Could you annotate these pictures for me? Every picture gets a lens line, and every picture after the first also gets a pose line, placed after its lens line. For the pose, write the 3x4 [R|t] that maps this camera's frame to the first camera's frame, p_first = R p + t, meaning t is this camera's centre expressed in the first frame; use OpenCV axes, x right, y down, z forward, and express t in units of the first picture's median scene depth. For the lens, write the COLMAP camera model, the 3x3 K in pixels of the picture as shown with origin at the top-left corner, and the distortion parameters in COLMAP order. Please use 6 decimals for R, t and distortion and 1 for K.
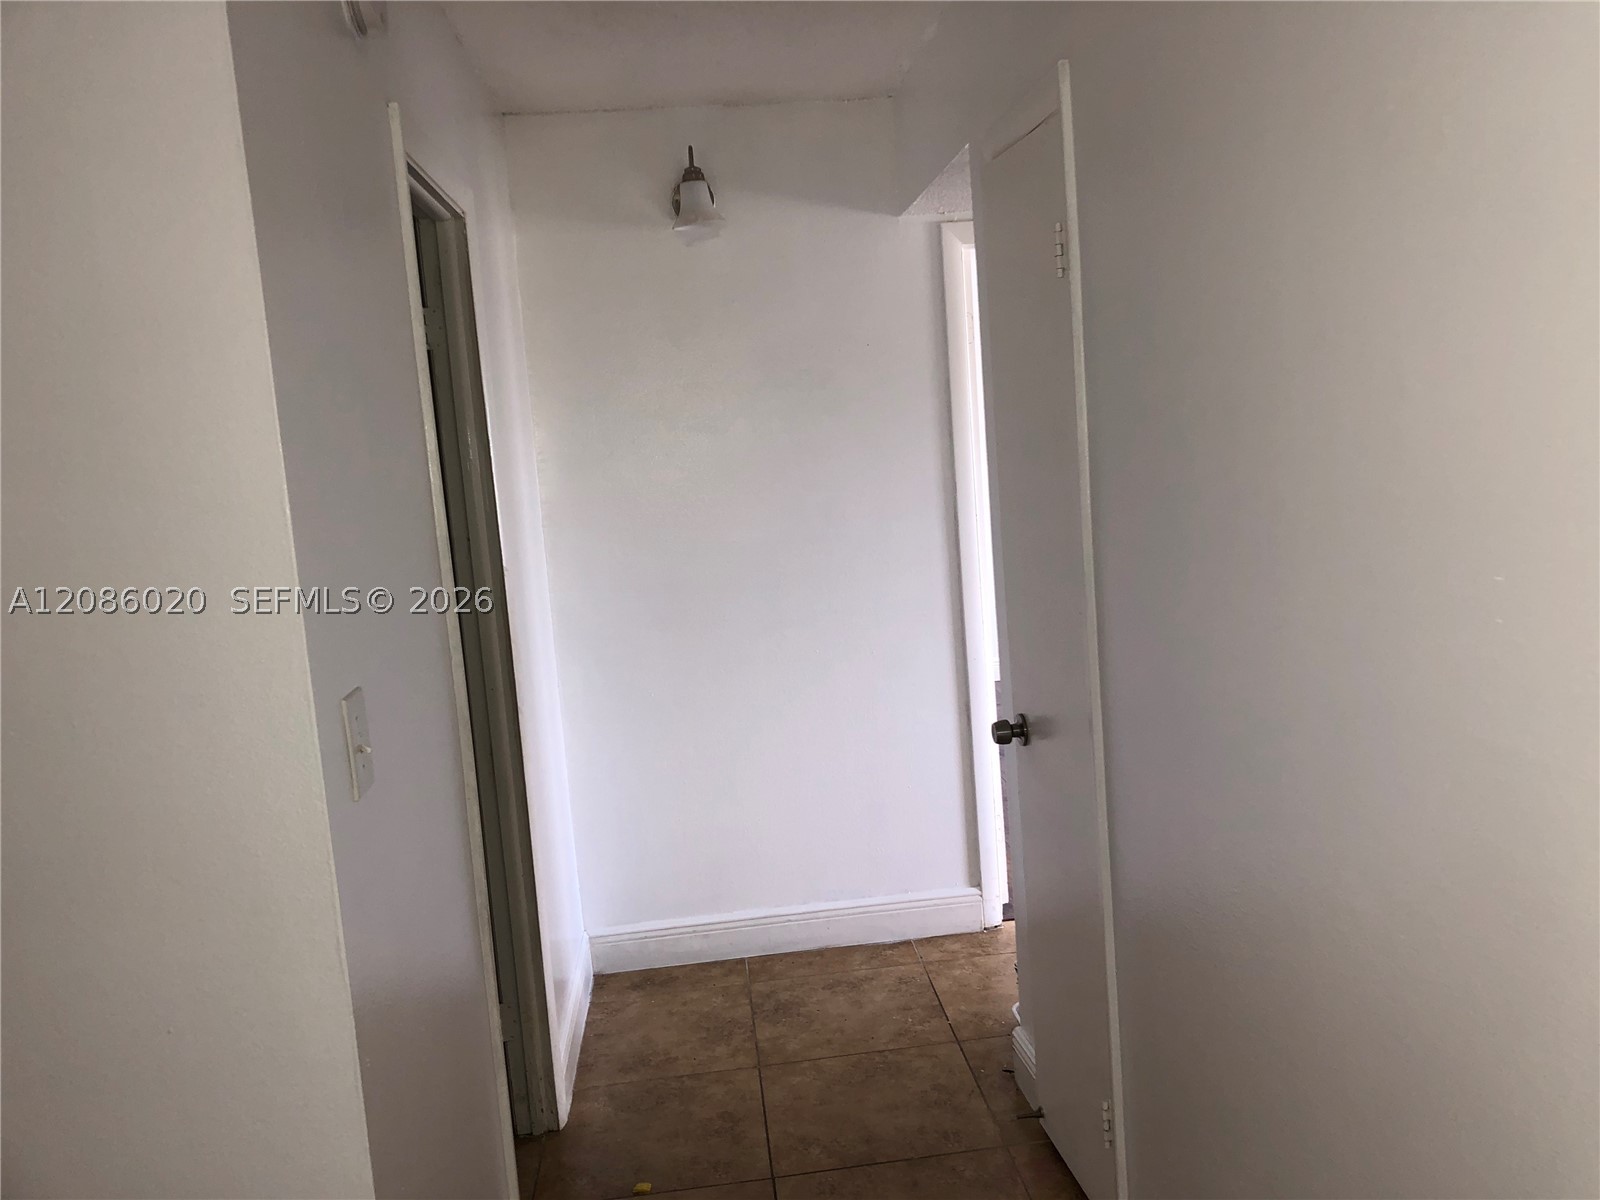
lens RADIAL K [[1301.9, 0, 800.0], [0, 1301.9, 600.0], [0, 0, 1]] dist [-0.001196, -0.006257]
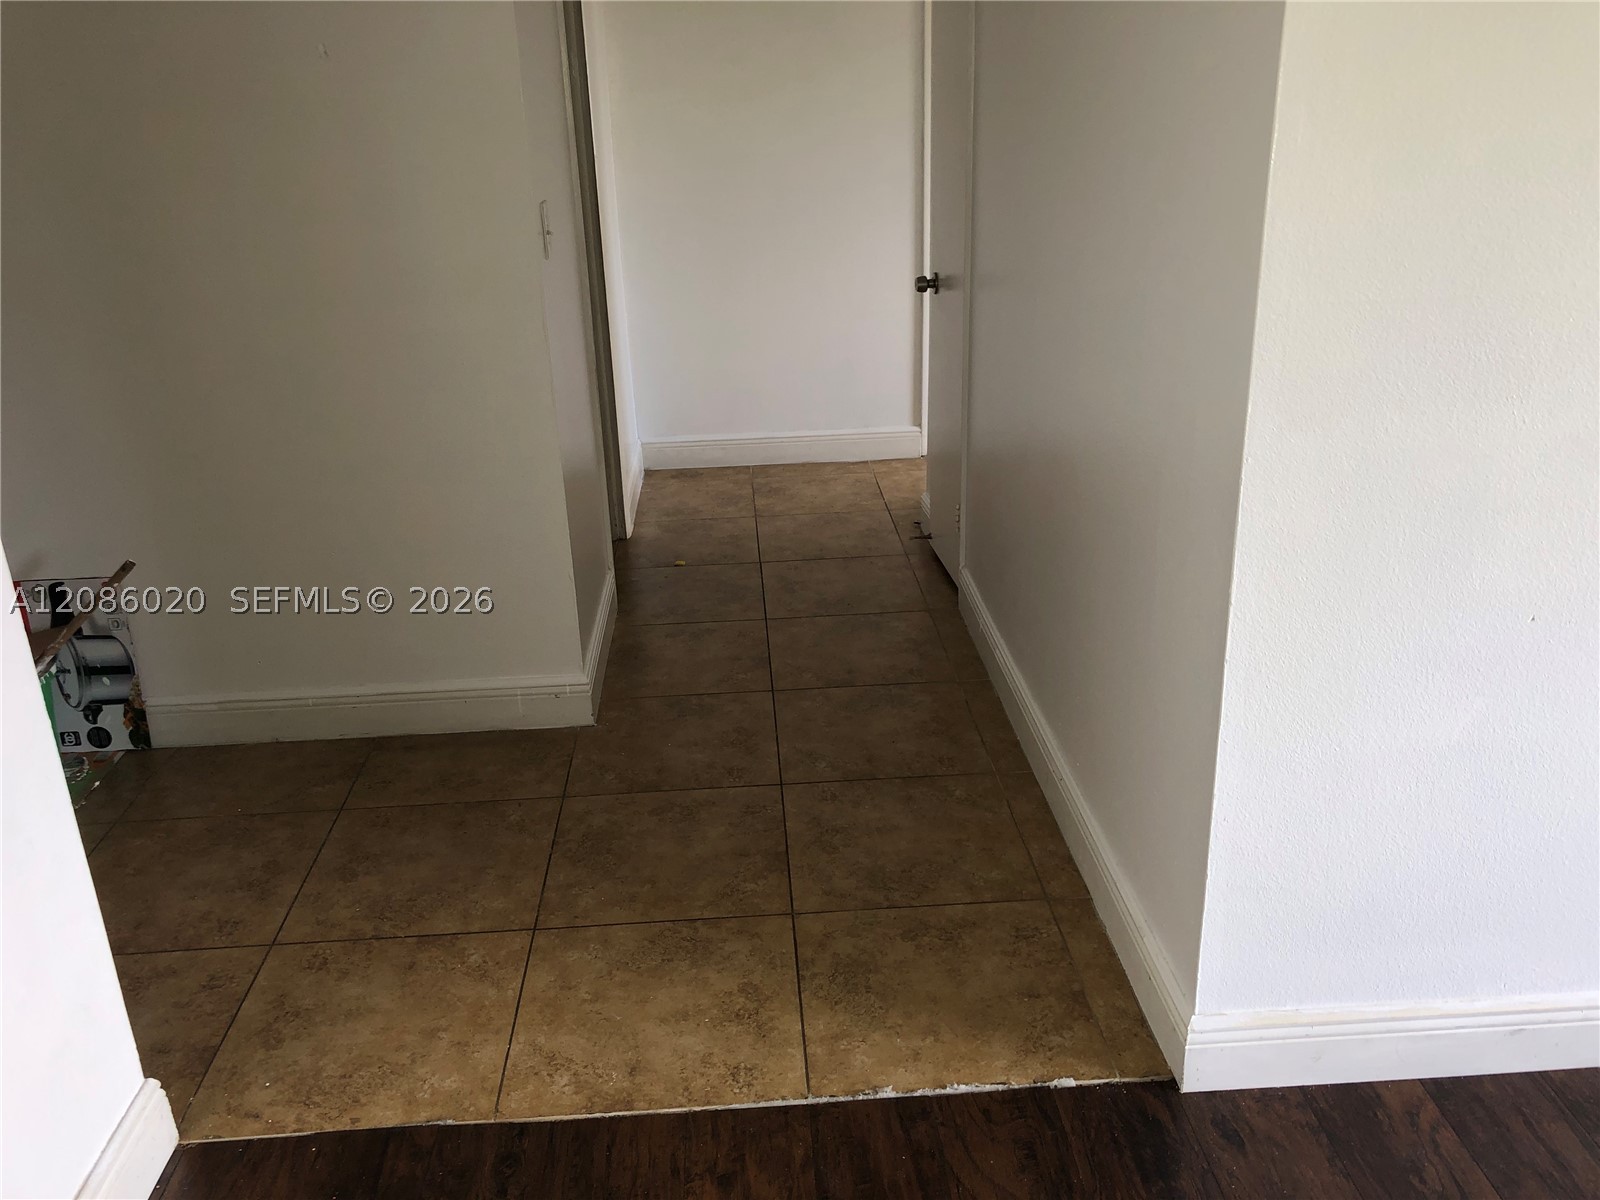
lens RADIAL K [[1319.8, 0, 800.0], [0, 1319.8, 600.0], [0, 0, 1]] dist [0.273890, -0.001251]
pose [[0.999017, 0.041726, -0.014975, 0.043605], [-0.036712, 0.968021, 0.248170, 0.060030], [0.024851, -0.247377, 0.968601, -0.478820]]
